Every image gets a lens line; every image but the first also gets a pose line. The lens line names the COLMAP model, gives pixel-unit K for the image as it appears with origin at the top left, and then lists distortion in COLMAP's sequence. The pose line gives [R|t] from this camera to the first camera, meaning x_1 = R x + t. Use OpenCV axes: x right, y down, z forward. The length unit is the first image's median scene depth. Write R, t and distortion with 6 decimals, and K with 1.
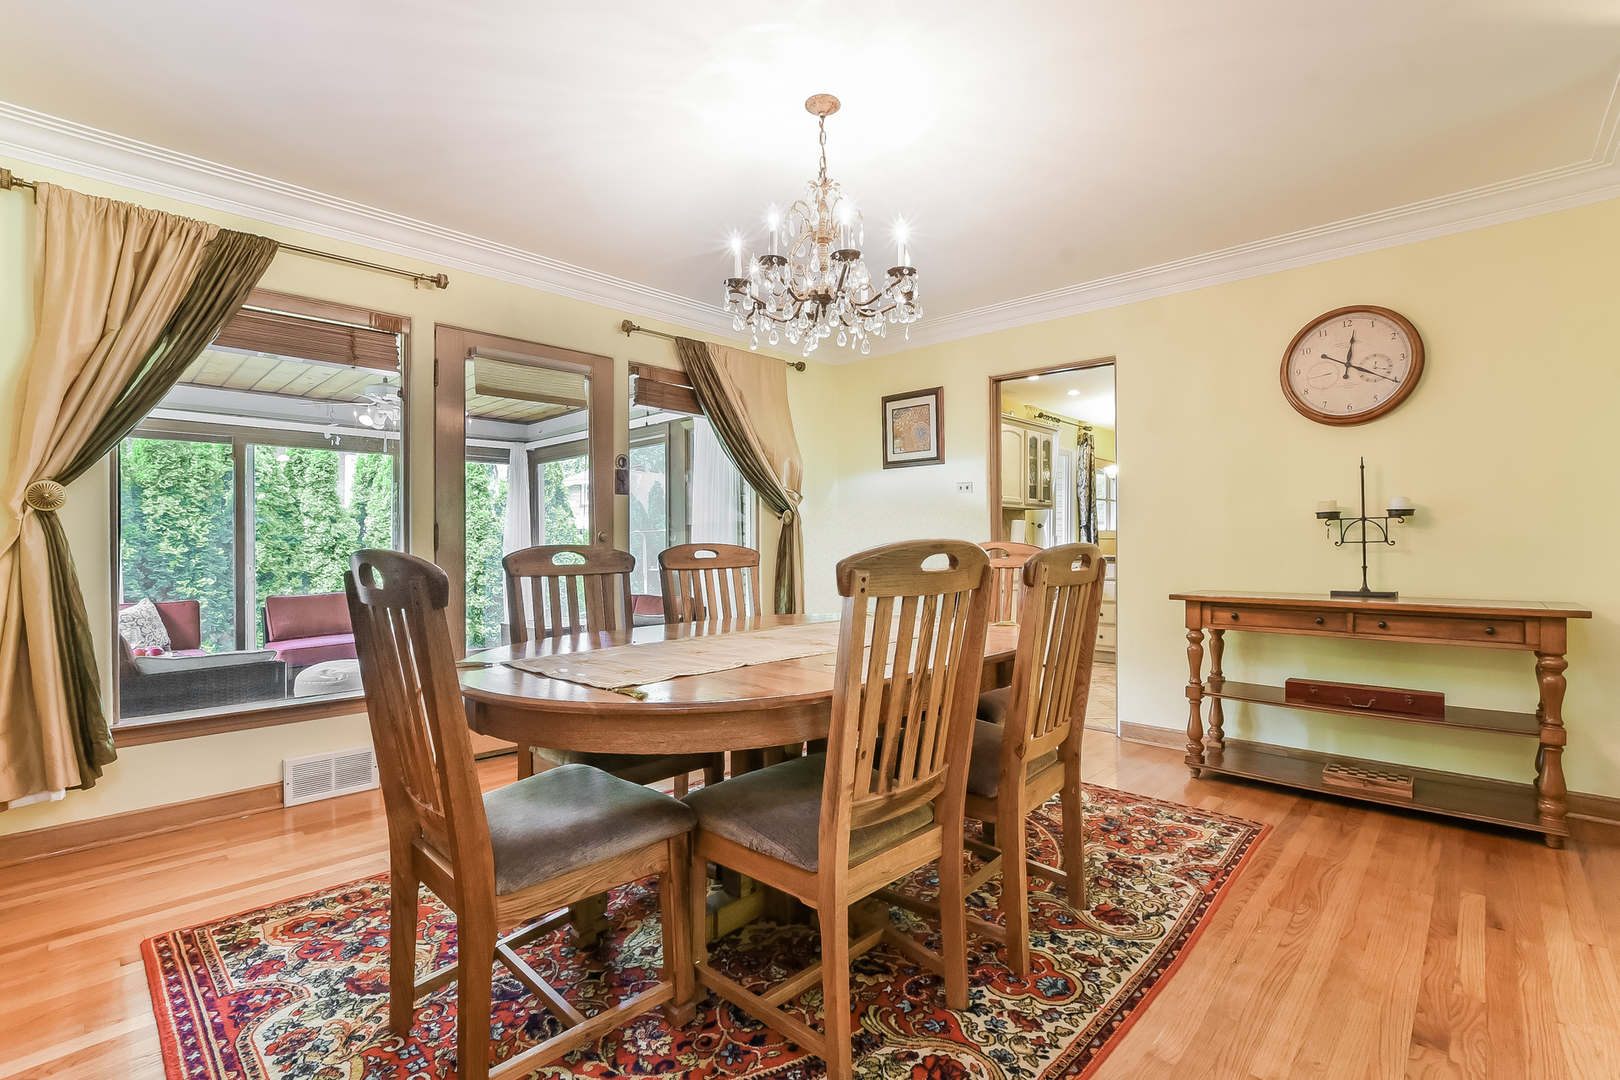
lens RADIAL K [[724.6, 0, 810.0], [0, 724.6, 540.0], [0, 0, 1]] dist [-0.000598, -0.000107]
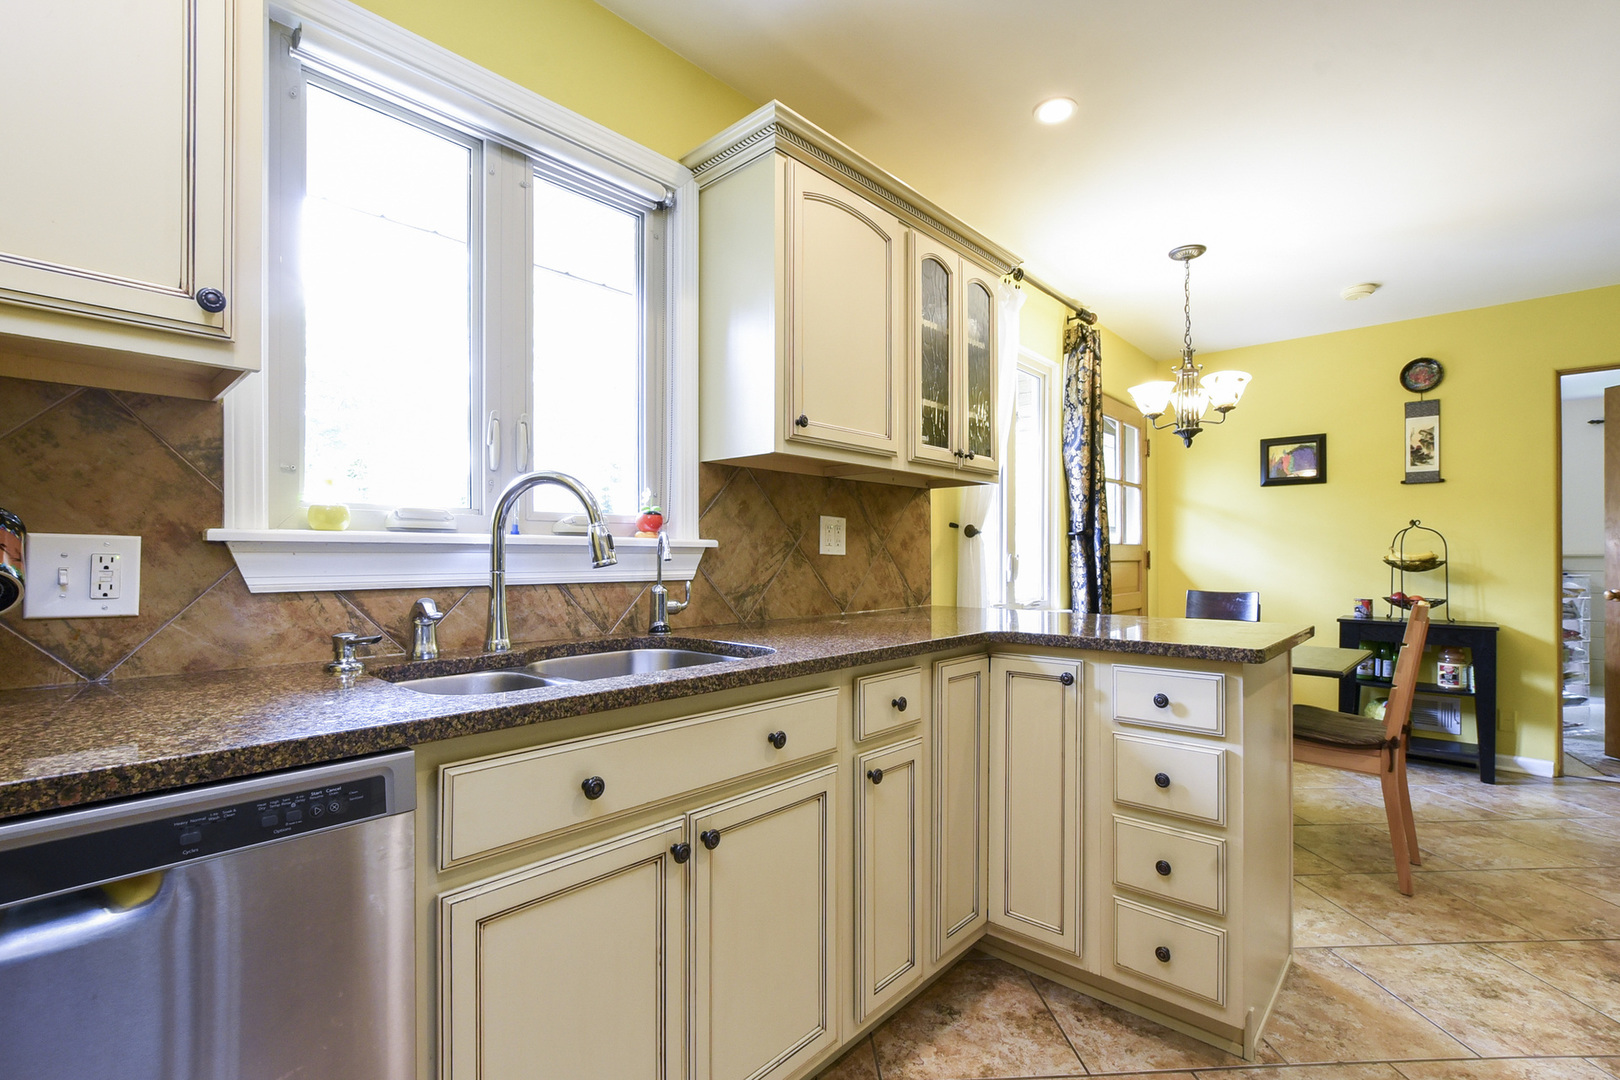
lens RADIAL K [[724.6, 0, 810.0], [0, 724.6, 540.0], [0, 0, 1]] dist [-0.000598, -0.000107]
pose [[0.999676, 0.009110, 0.023751, 0.206840], [-0.008806, 0.999878, -0.012907, -0.008487], [-0.023866, 0.012694, 0.999635, 0.569907]]
